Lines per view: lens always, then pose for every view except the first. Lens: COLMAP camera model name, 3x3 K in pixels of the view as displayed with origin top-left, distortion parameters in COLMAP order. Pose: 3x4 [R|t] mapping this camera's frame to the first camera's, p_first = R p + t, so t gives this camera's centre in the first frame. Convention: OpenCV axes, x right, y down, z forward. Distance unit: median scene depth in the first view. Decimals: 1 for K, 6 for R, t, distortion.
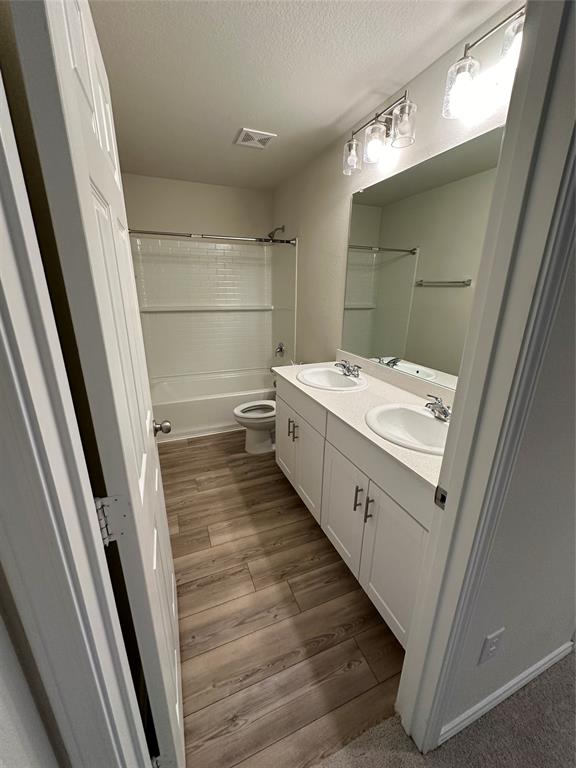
lens RADIAL K [[303.7, 0, 286.7], [0, 303.7, 383.5], [0, 0, 1]] dist [-0.000104, 0.000215]
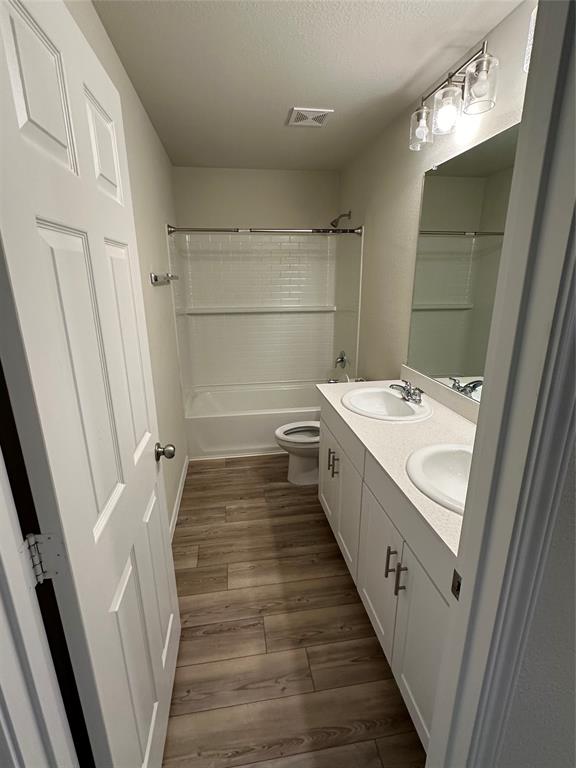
lens RADIAL K [[367.6, 0, 288.0], [0, 367.6, 384.0], [0, 0, 1]] dist [-0.000474, 0.000313]
pose [[0.972942, 0.047869, -0.226037, 0.117125], [-0.053092, 0.998443, -0.017082, -0.036770], [0.224867, 0.028621, 0.973969, -0.001131]]
